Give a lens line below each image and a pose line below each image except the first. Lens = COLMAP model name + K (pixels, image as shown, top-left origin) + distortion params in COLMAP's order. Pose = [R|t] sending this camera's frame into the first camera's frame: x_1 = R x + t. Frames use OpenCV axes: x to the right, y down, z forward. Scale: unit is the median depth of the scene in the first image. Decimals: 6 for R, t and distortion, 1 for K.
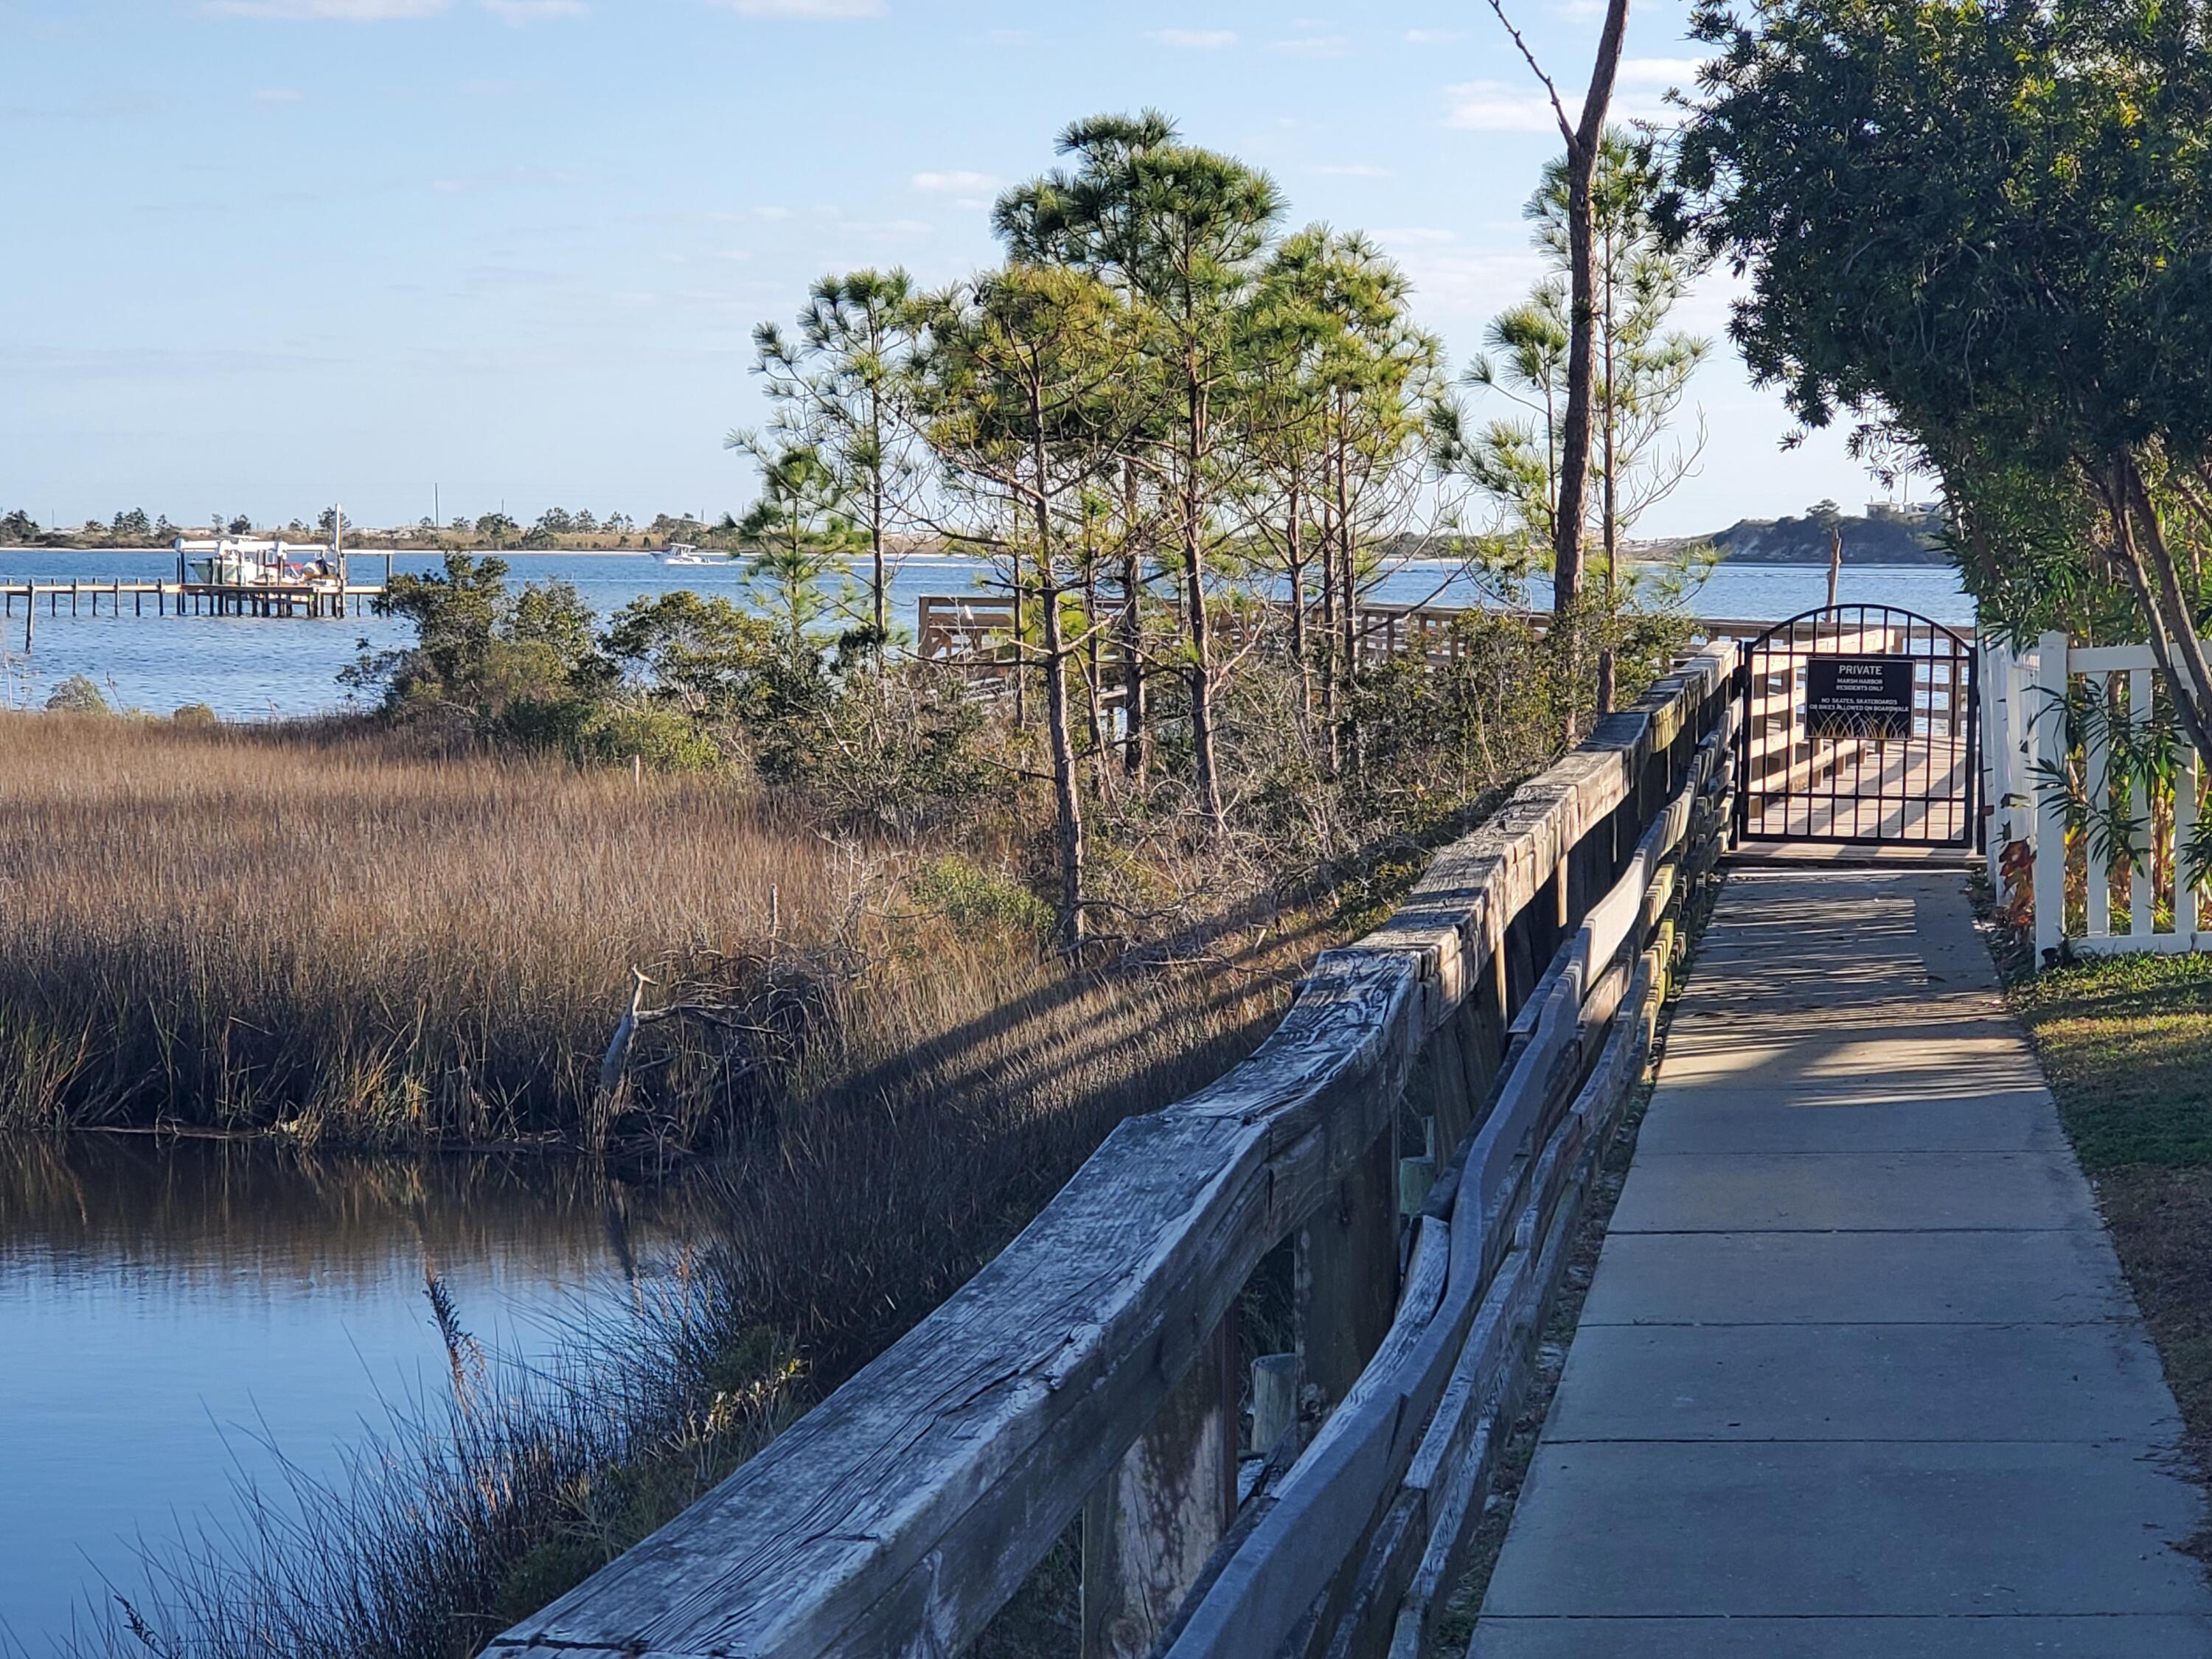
lens RADIAL K [[5195.8, 0, 1106.0], [0, 5195.8, 829.5], [0, 0, 1]] dist [0.092051, -0.116377]
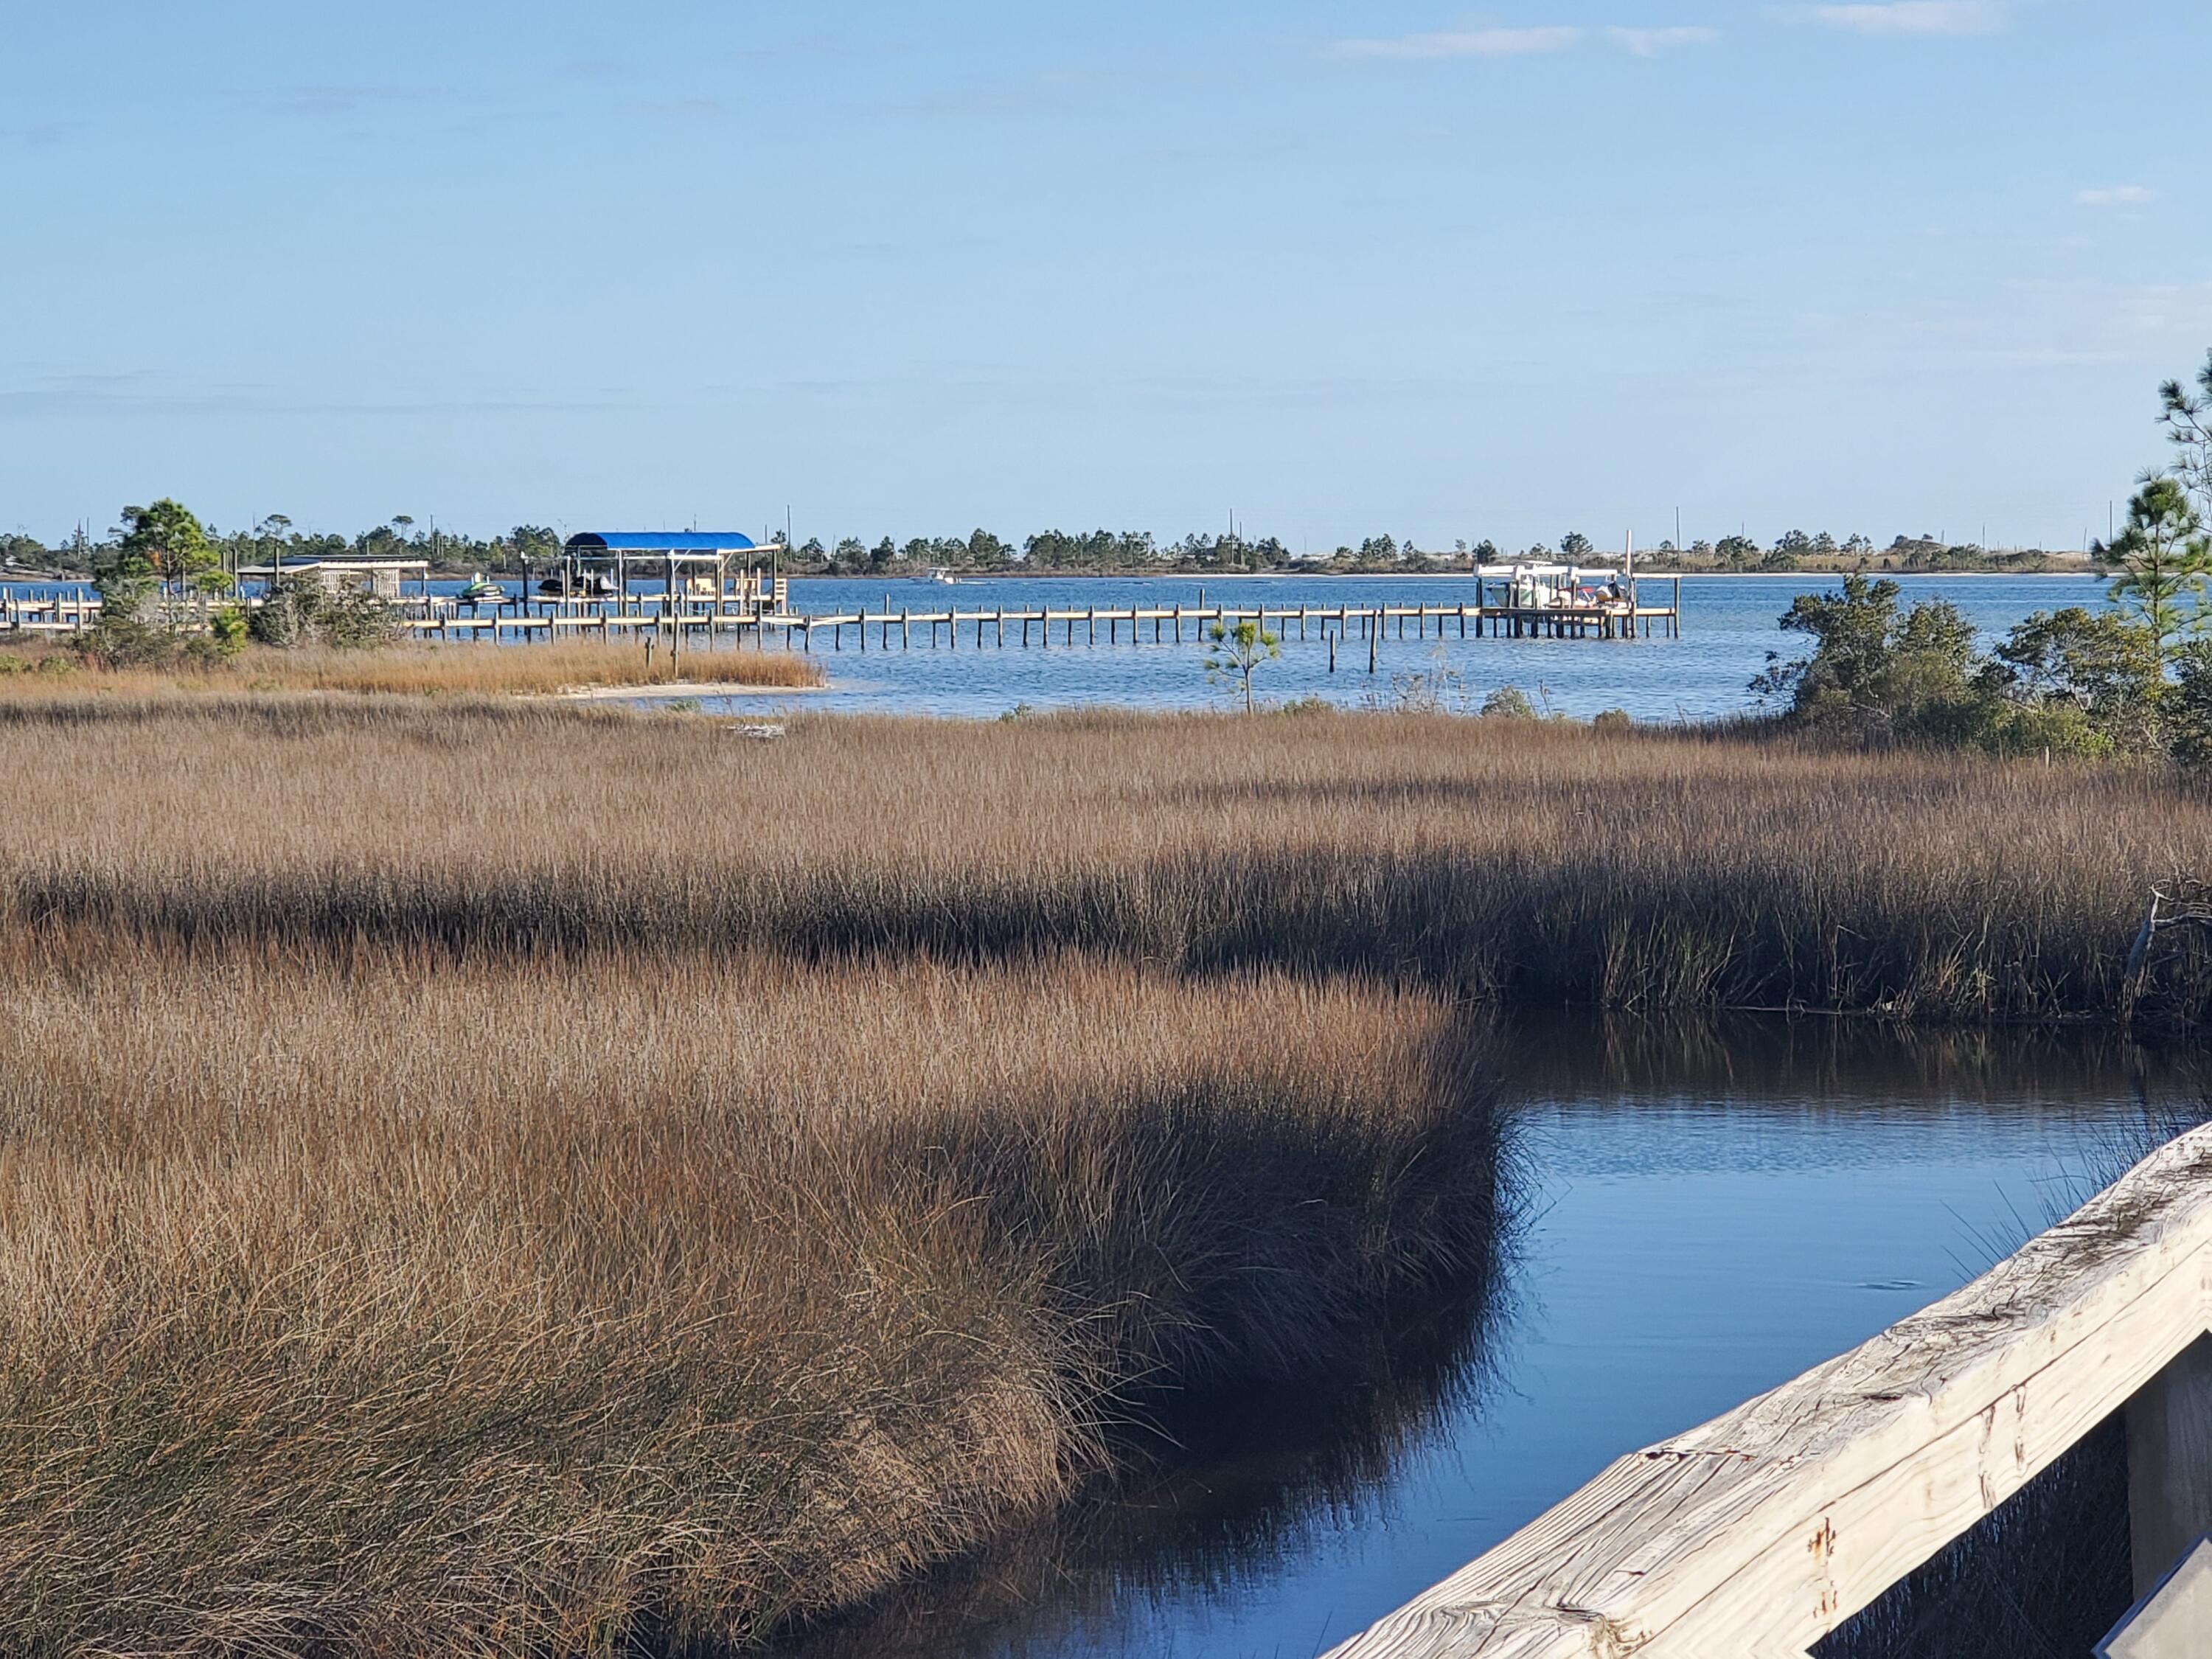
lens RADIAL K [[5247.2, 0, 1106.0], [0, 5247.2, 829.5], [0, 0, 1]] dist [-0.553719, 6.818410]
pose [[0.972052, 0.002116, -0.234755, -0.033605], [-0.003150, 0.999987, -0.004028, 0.015539], [0.234743, 0.004655, 0.972046, -0.301502]]
